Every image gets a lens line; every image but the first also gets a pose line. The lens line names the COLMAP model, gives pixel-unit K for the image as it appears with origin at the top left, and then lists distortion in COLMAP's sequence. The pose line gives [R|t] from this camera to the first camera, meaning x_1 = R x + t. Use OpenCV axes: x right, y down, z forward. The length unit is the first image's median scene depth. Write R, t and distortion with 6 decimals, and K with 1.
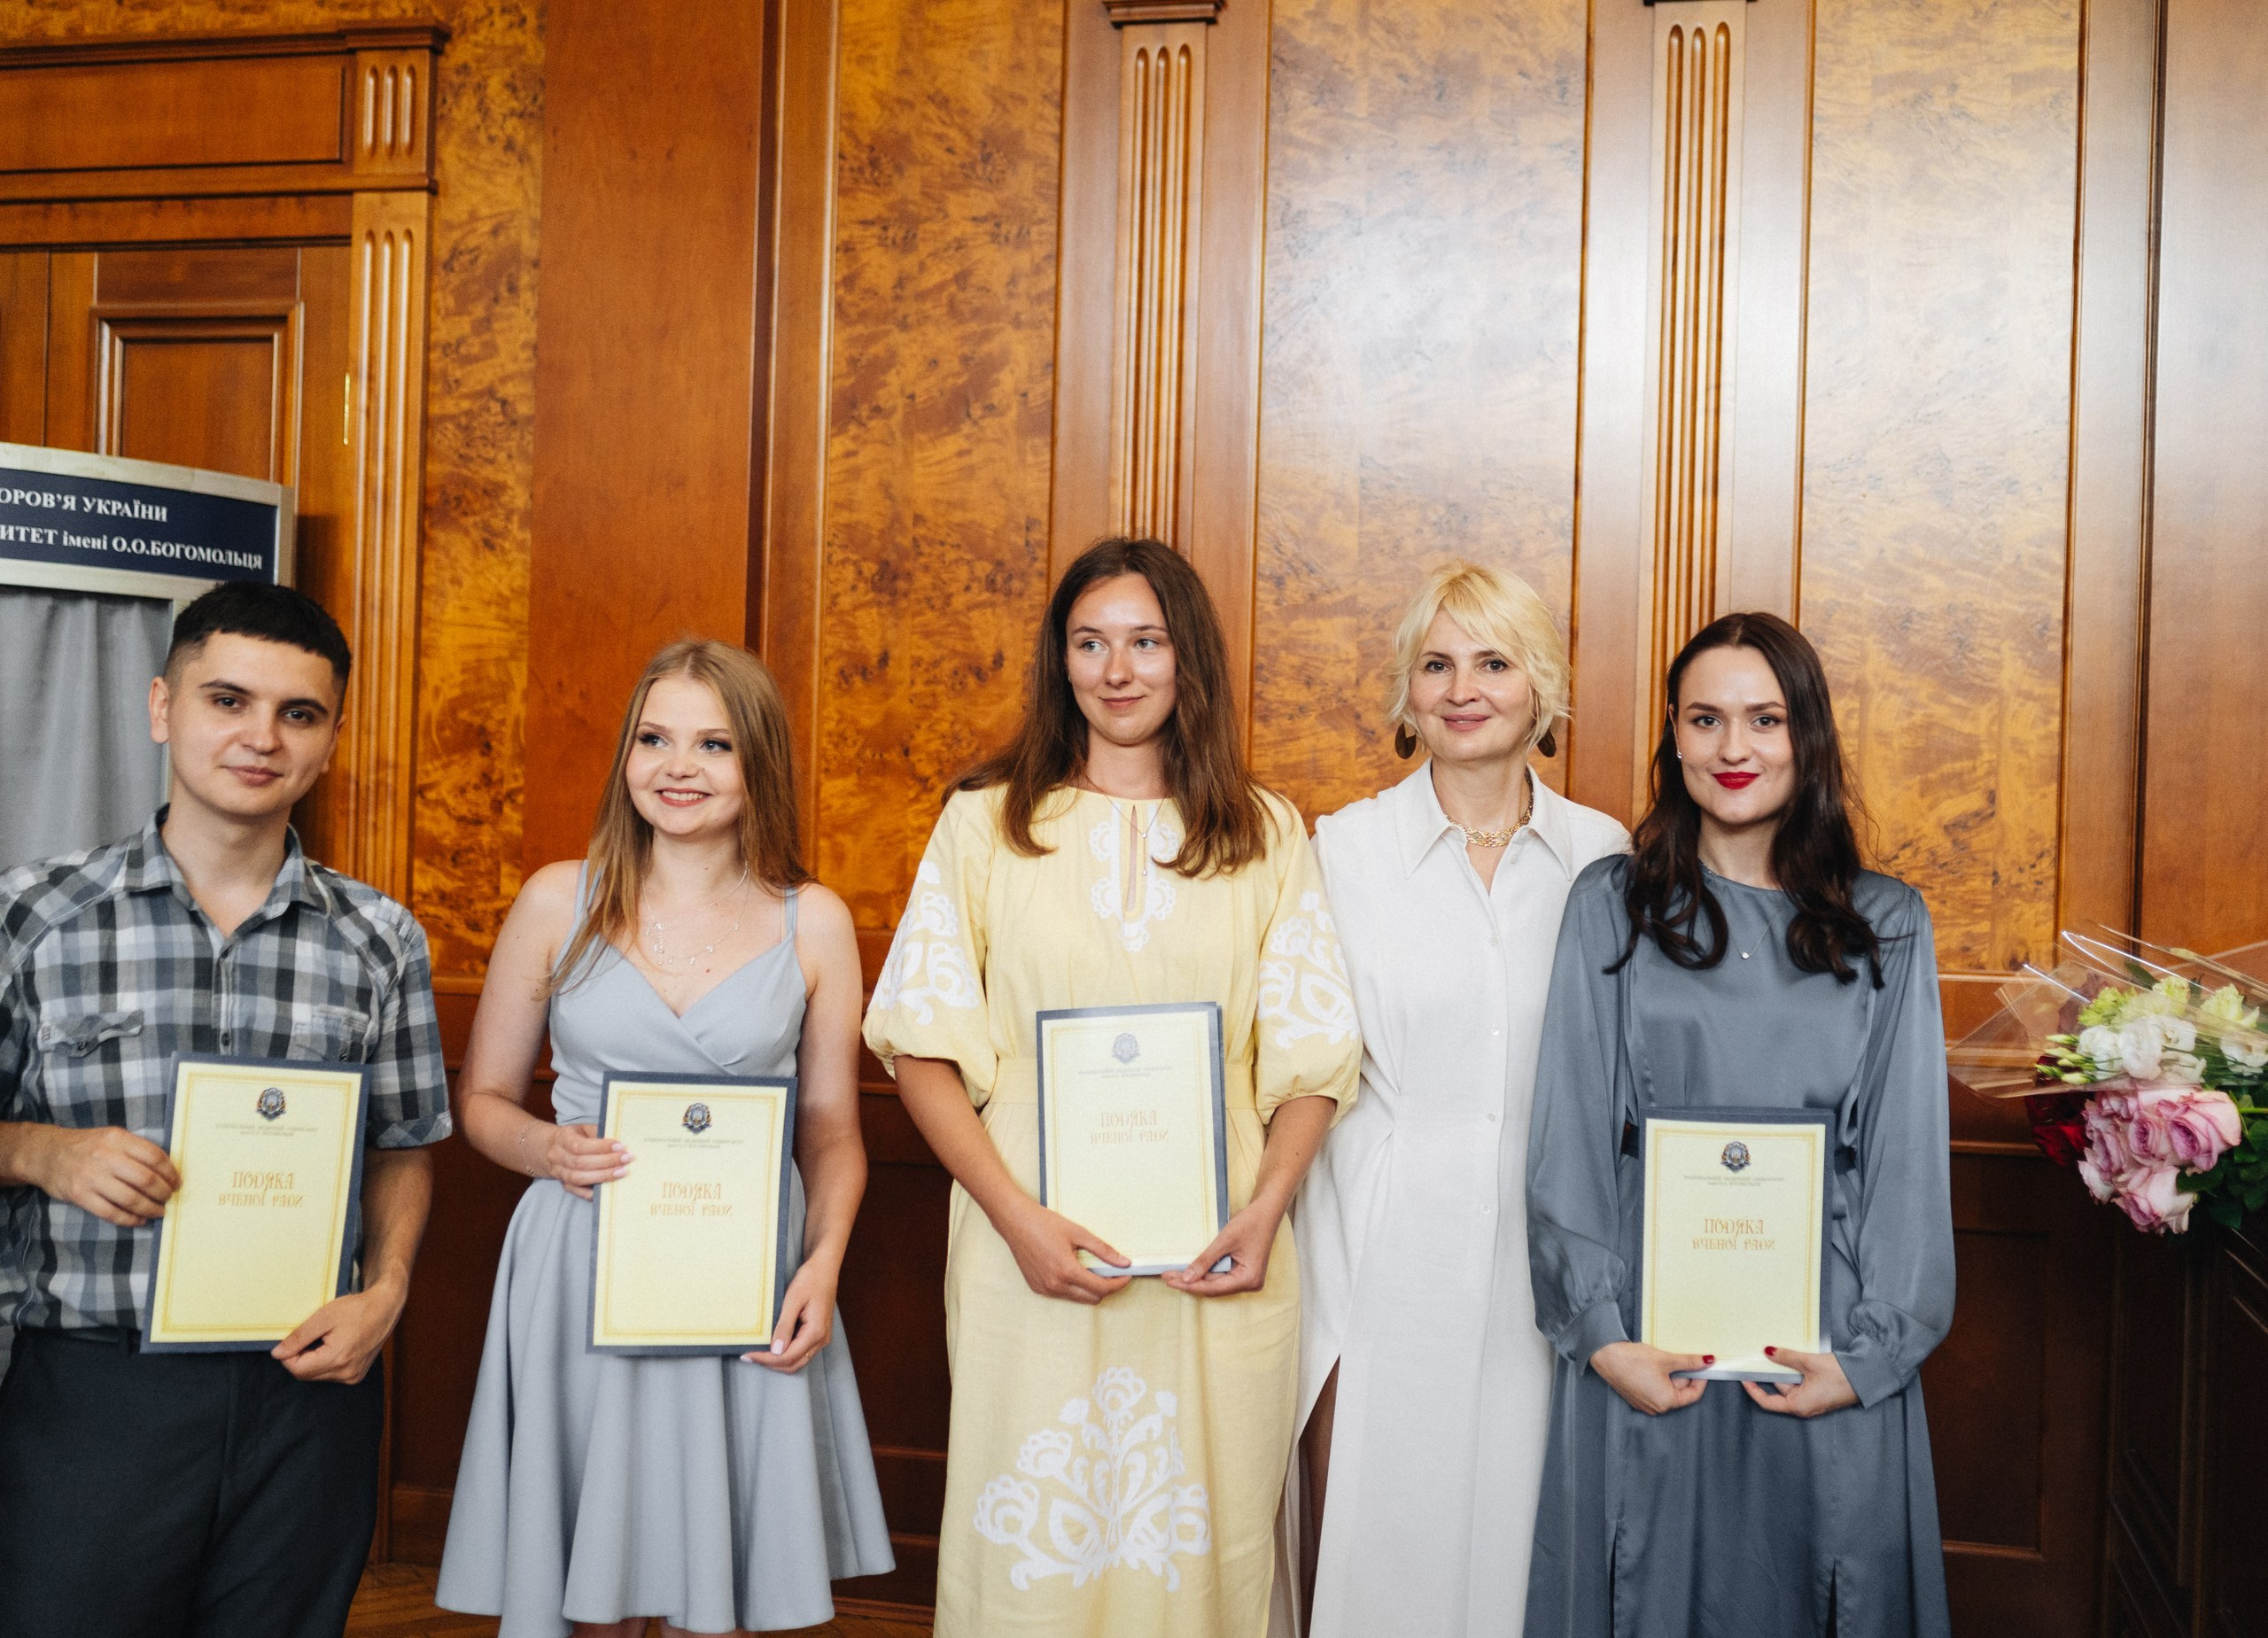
lens RADIAL K [[2444.7, 0, 1117.4], [0, 2444.7, 814.5], [0, 0, 1]] dist [0.006450, 0.000000]
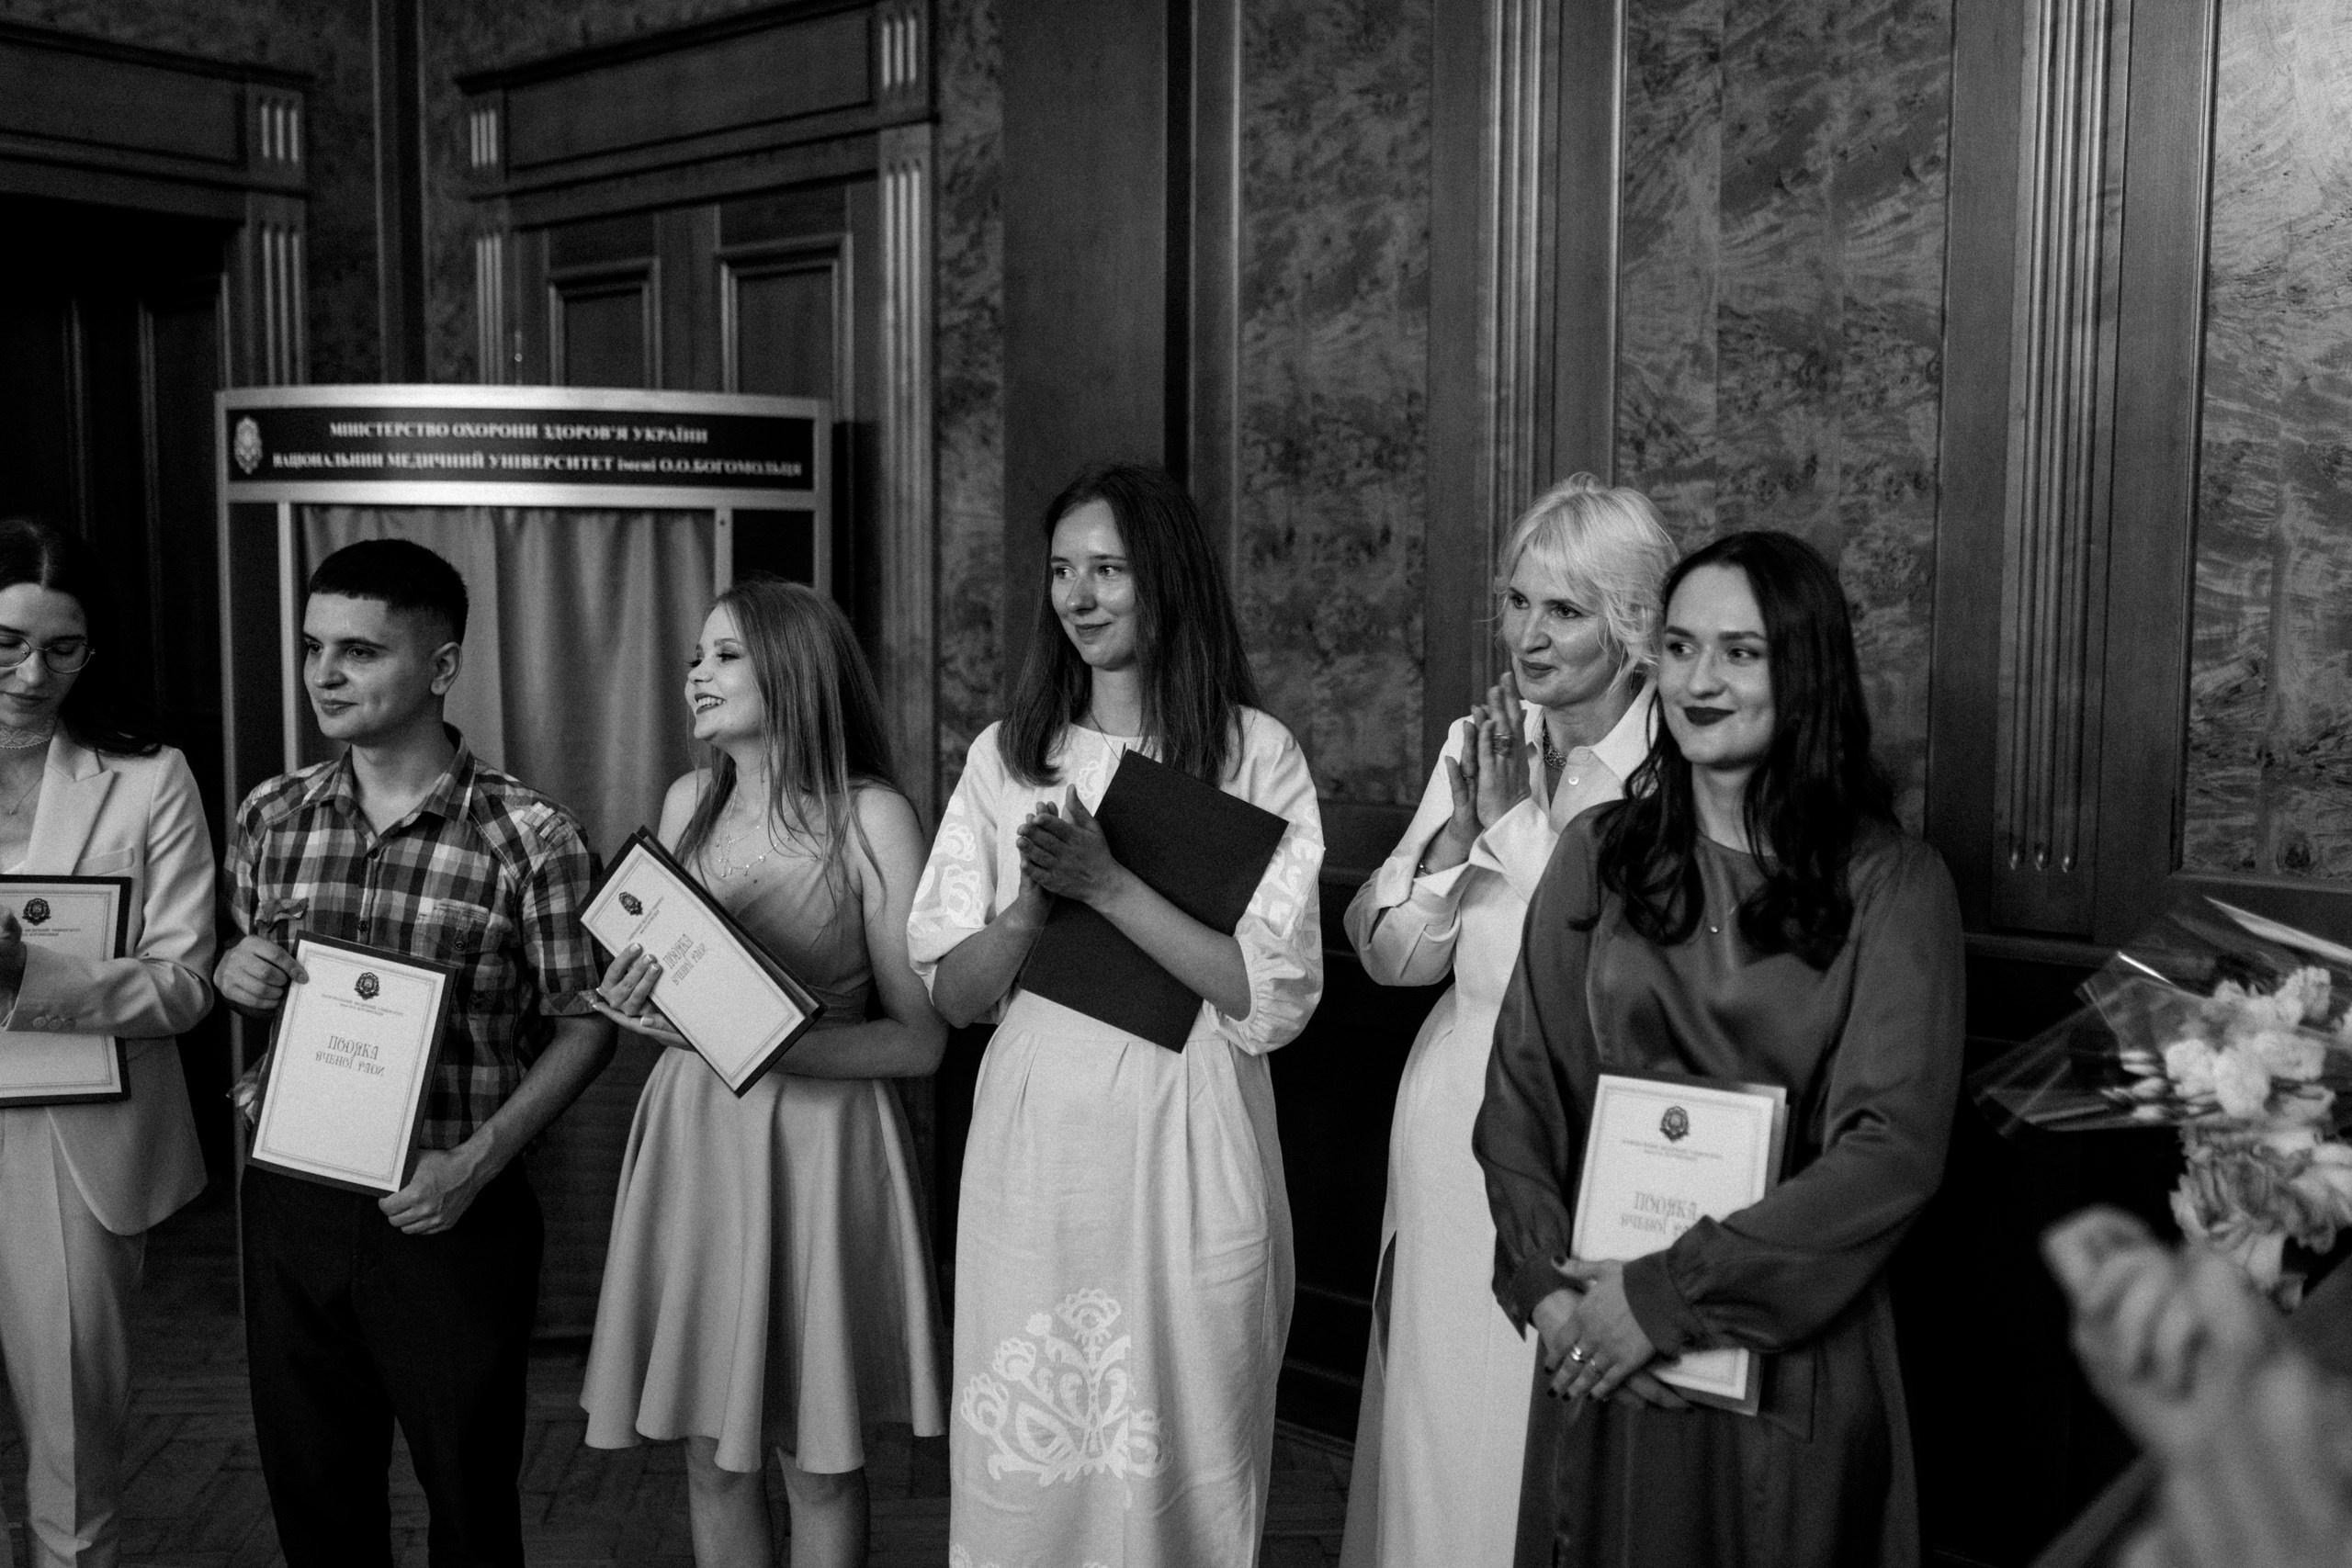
lens RADIAL K [[2296.8, 0, 1246.1], [0, 2296.8, 728.9], [0, 0, 1]] dist [-0.000168, 0.000000]
pose [[0.882380, 0.010806, -0.470413, 0.335567], [0.020772, 0.997867, 0.061886, -0.042311], [0.470078, -0.064378, 0.880274, 0.135408]]
